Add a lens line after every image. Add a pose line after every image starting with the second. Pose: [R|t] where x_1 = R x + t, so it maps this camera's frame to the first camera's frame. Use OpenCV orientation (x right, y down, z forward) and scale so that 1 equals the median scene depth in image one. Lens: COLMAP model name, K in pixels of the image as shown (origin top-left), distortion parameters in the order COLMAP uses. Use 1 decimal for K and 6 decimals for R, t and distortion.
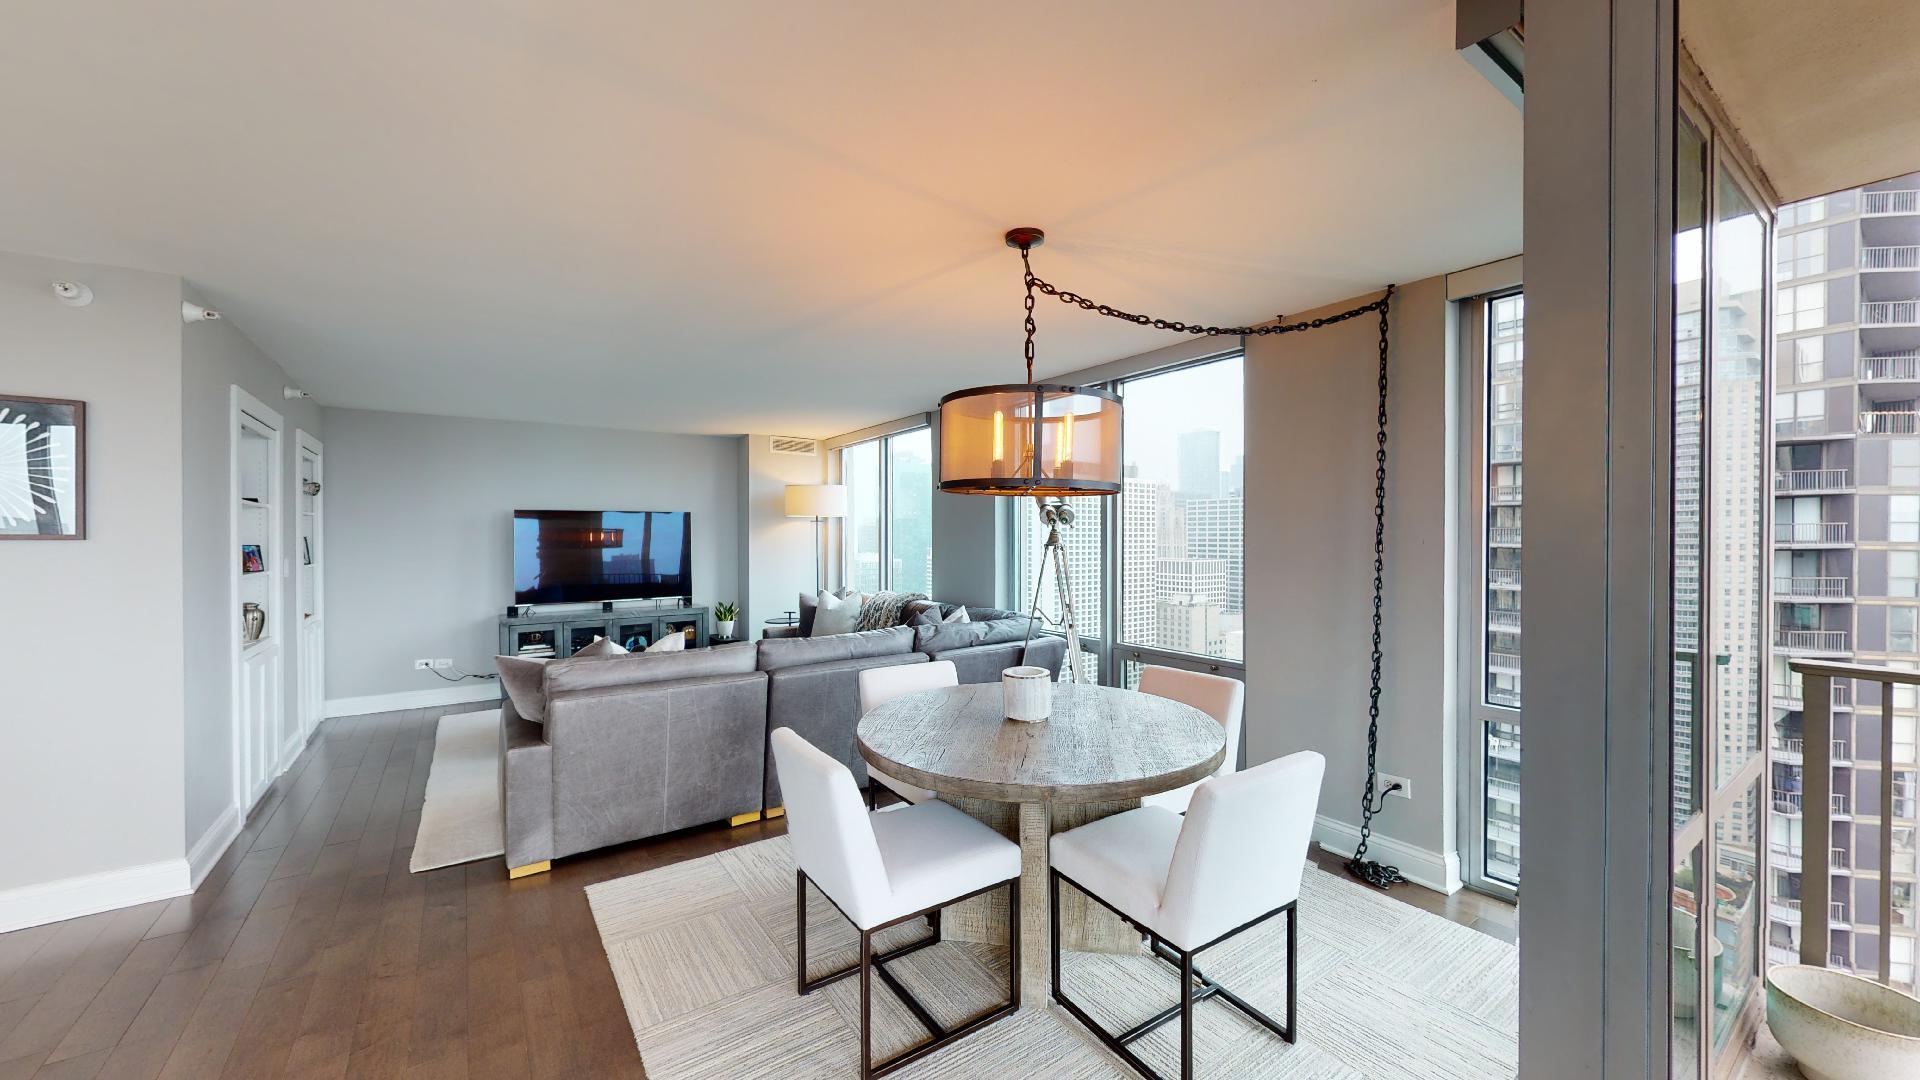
lens RADIAL K [[705.9, 0, 958.7], [0, 705.9, 539.5], [0, 0, 1]] dist [0.000049, -0.000301]
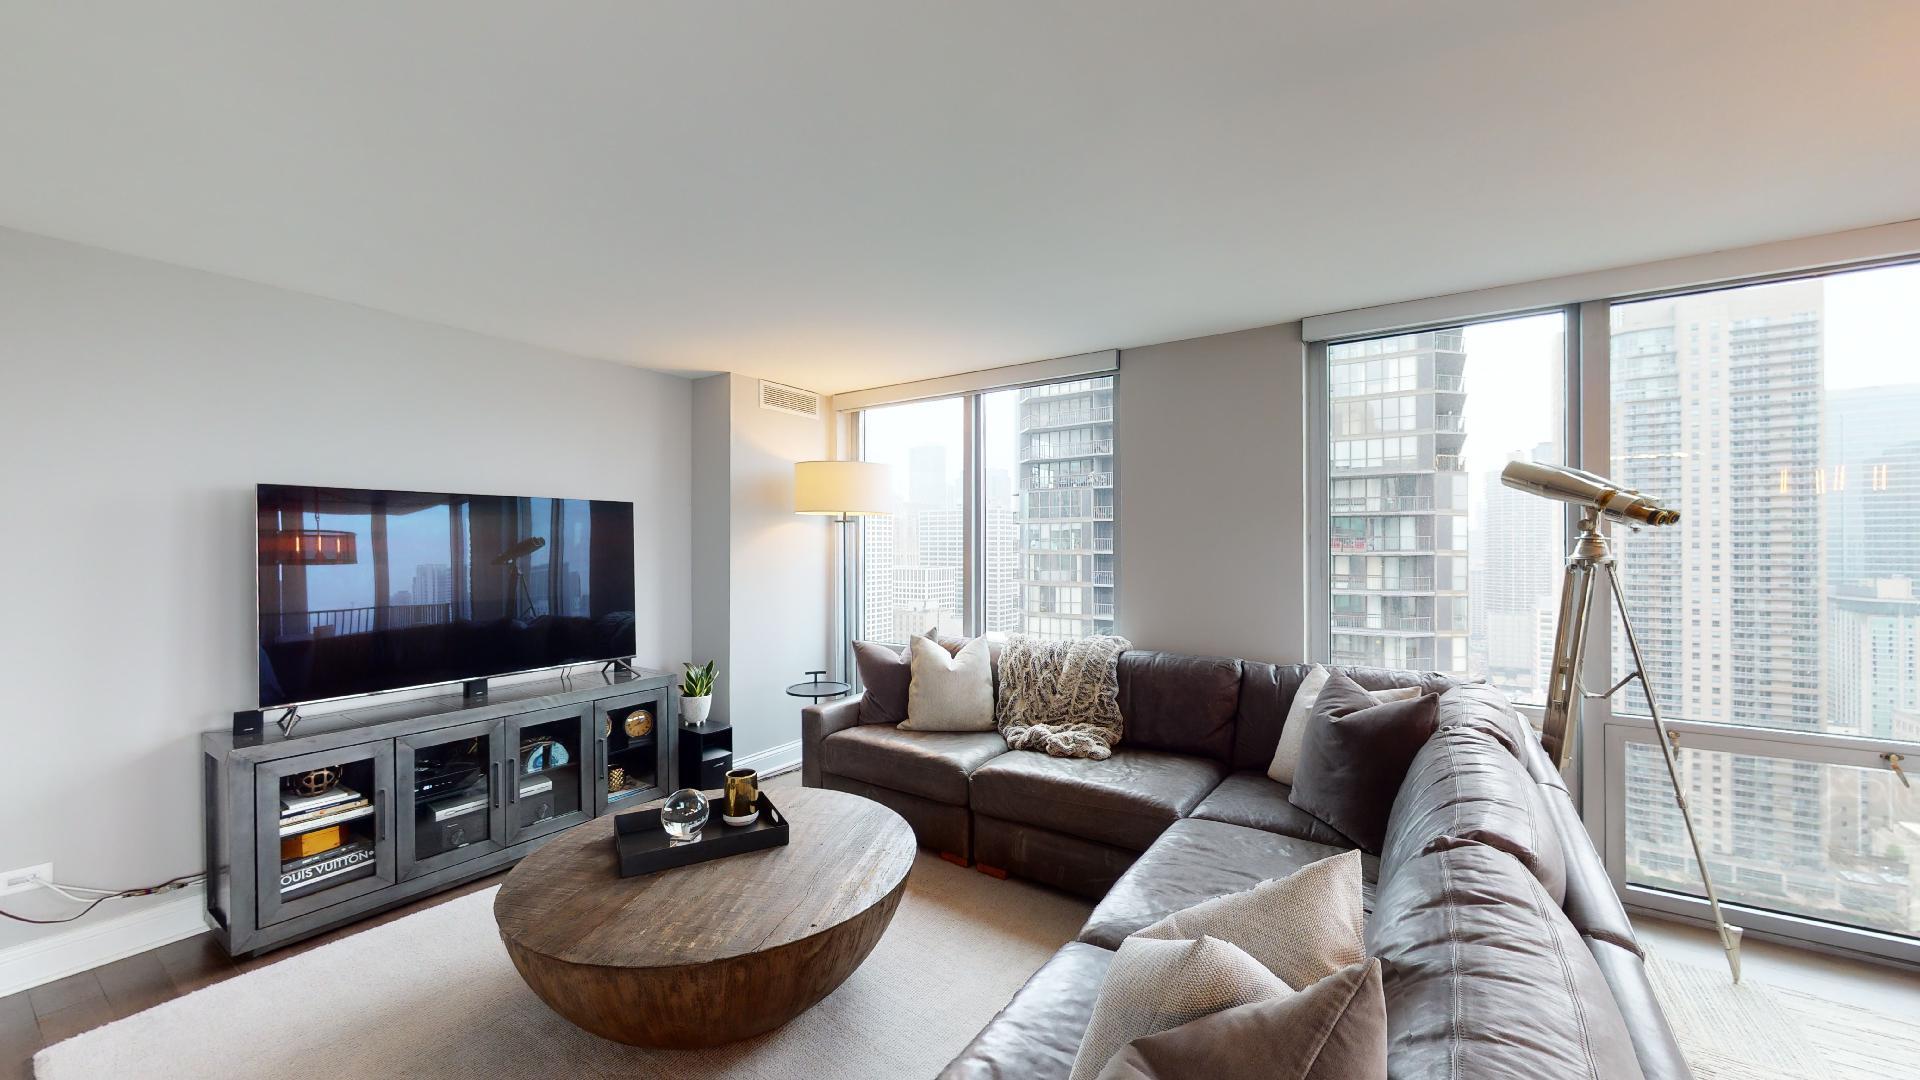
lens RADIAL K [[705.9, 0, 959.0], [0, 705.9, 541.3], [0, 0, 1]] dist [0.000049, -0.000301]
pose [[0.927655, 0.003560, 0.373422, -0.381570], [0.000064, 0.999953, -0.009691, -0.003268], [-0.373439, 0.009014, 0.927611, 0.431297]]
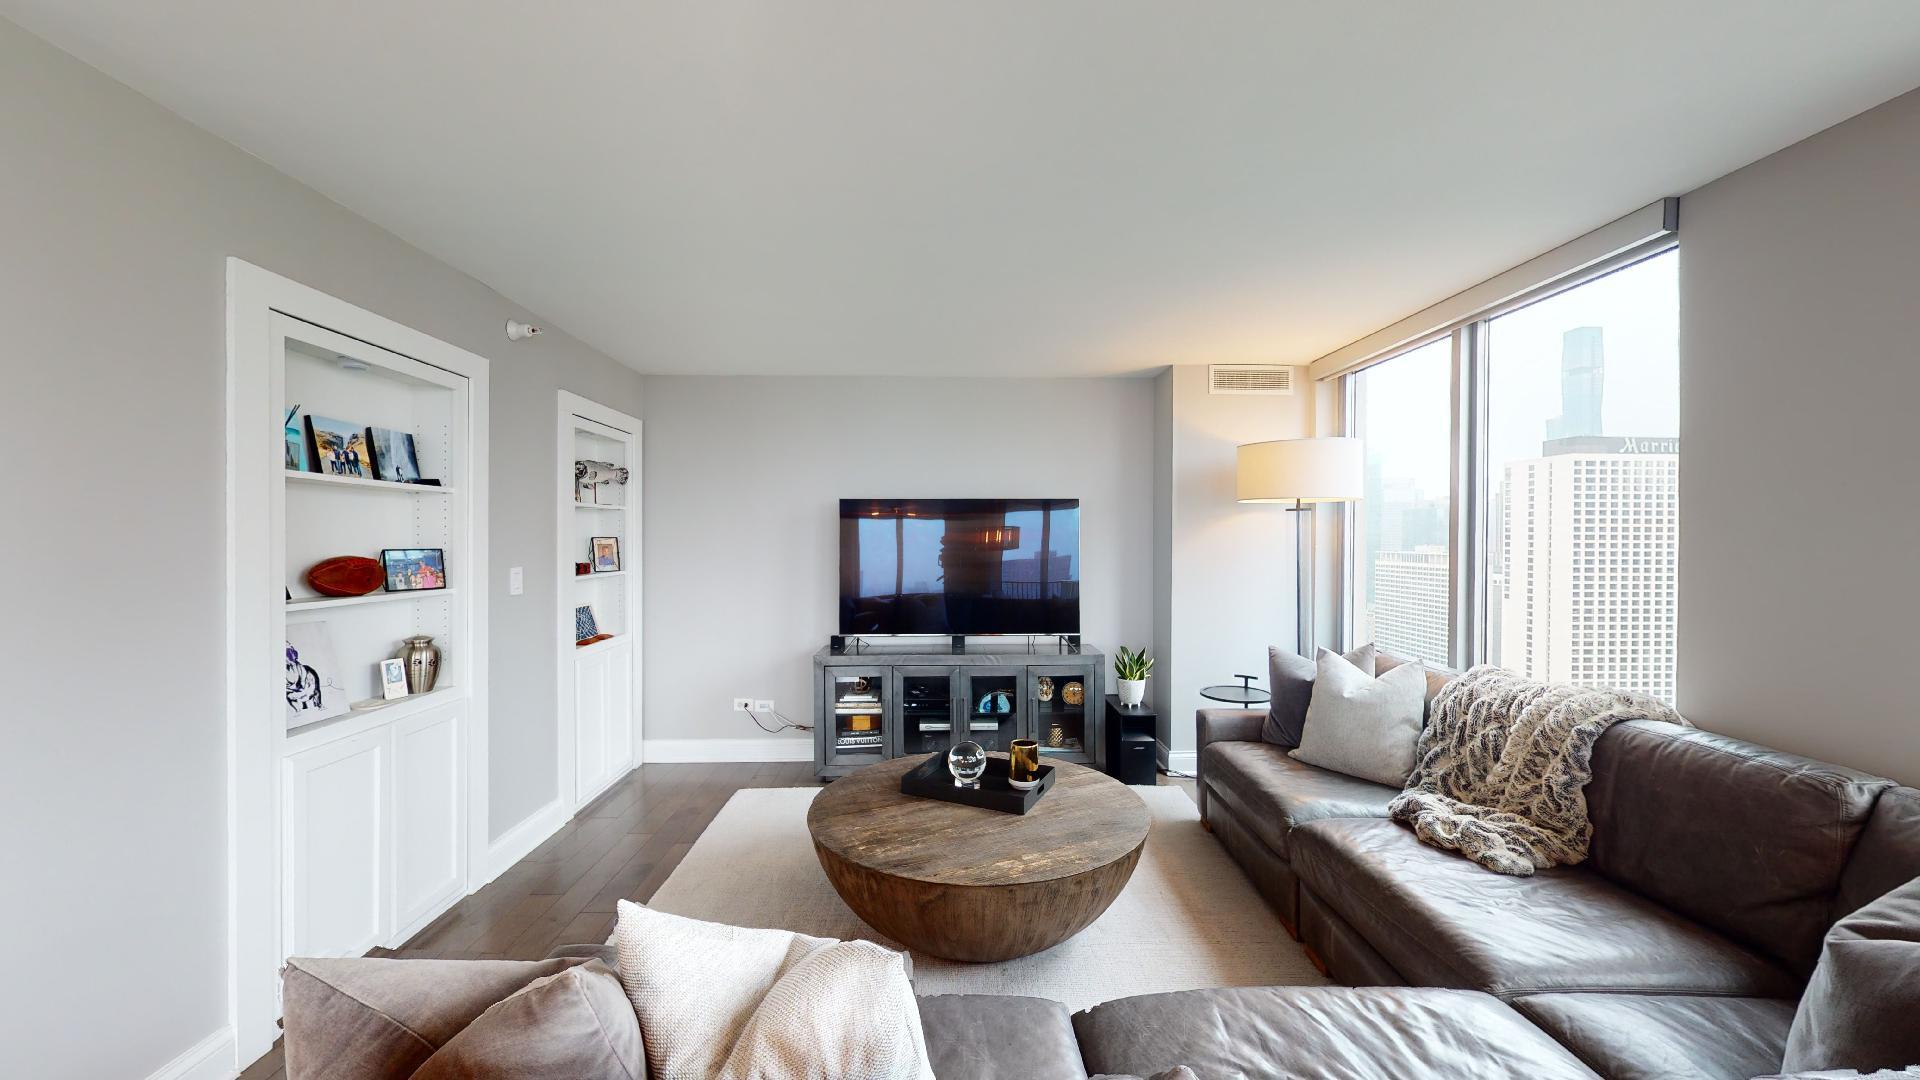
lens RADIAL K [[705.9, 0, 960.1], [0, 705.9, 539.2], [0, 0, 1]] dist [0.000049, -0.000301]
pose [[0.840176, 0.005415, -0.542287, -0.141207], [-0.005612, 0.999983, 0.001291, -0.003245], [0.542285, 0.001958, 0.840192, 0.457829]]
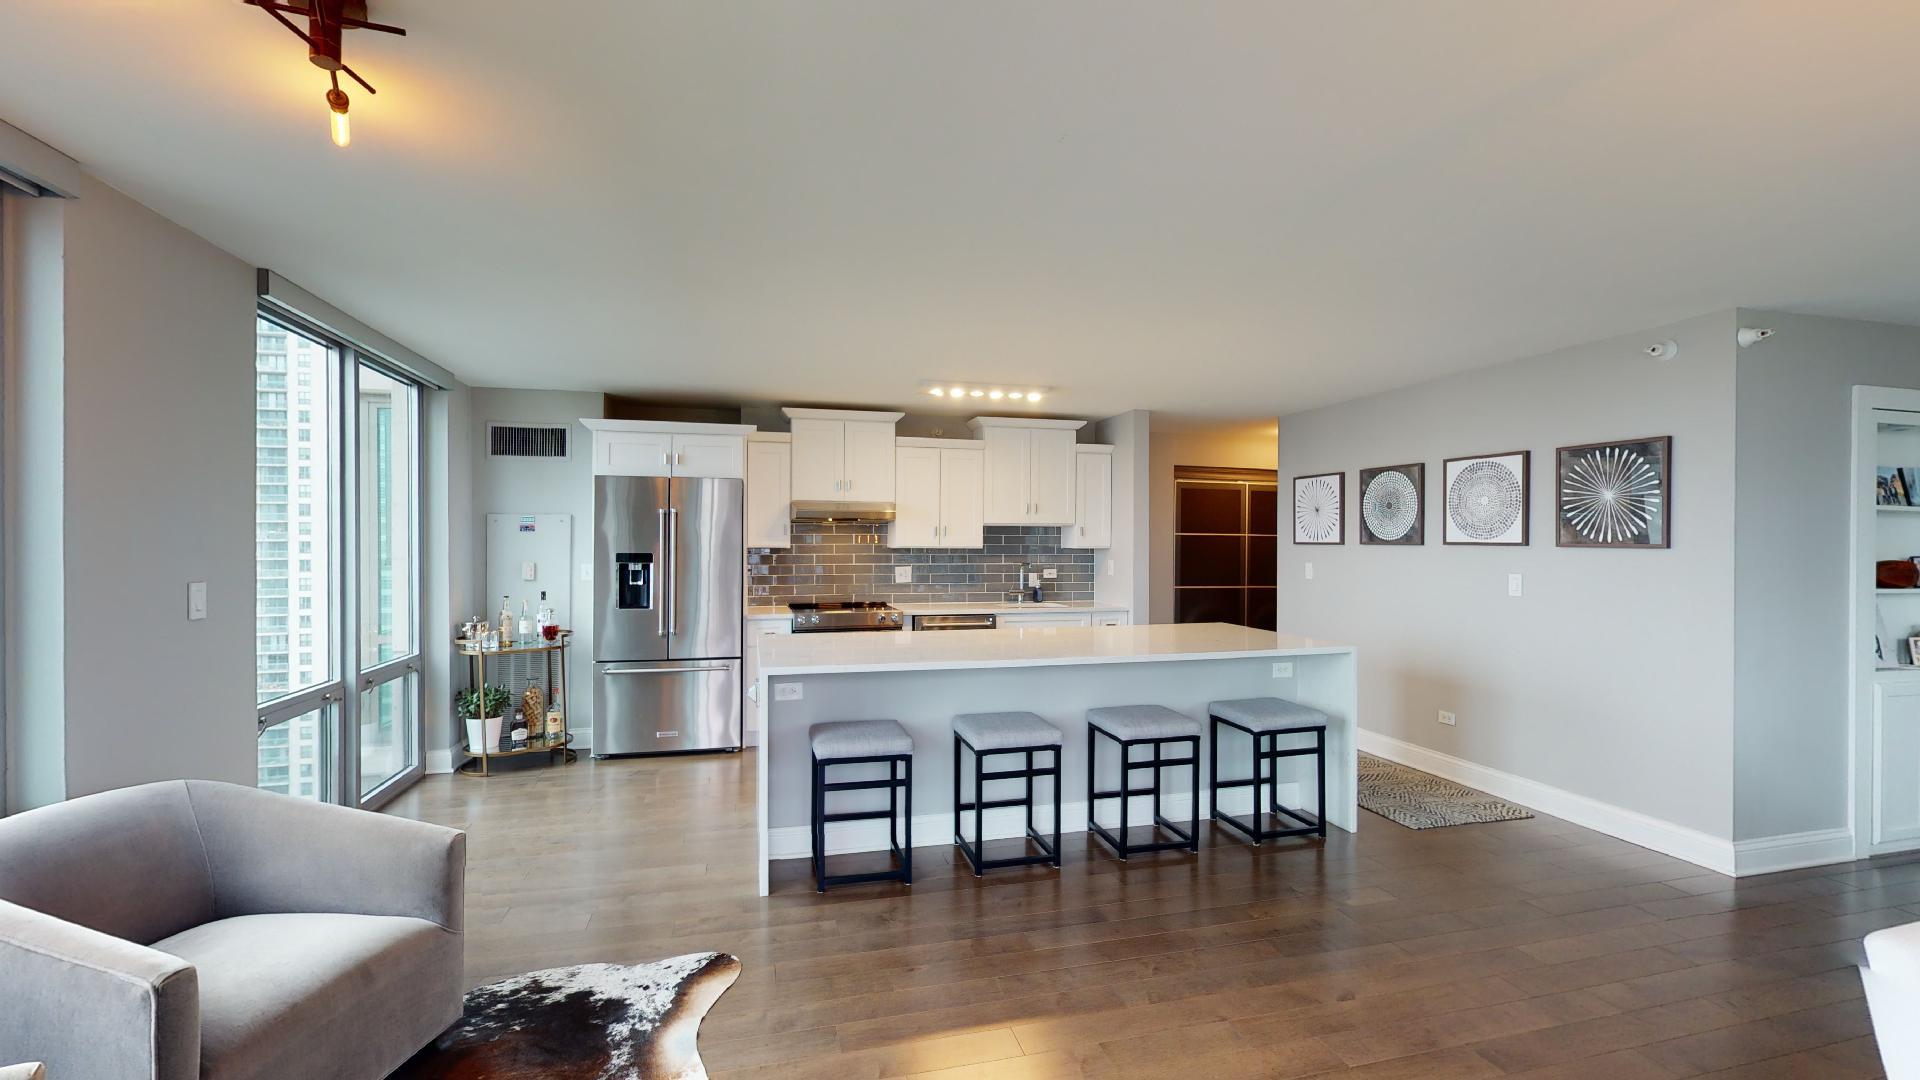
lens RADIAL K [[801.7, 0, 964.4], [0, 801.7, 541.2], [0, 0, 1]] dist [0.001415, -0.000002]
pose [[-0.344048, 0.001346, -0.938951, 0.207907], [-0.007770, 0.999961, 0.004281, -0.003567], [0.938920, 0.008769, -0.344024, 0.139658]]
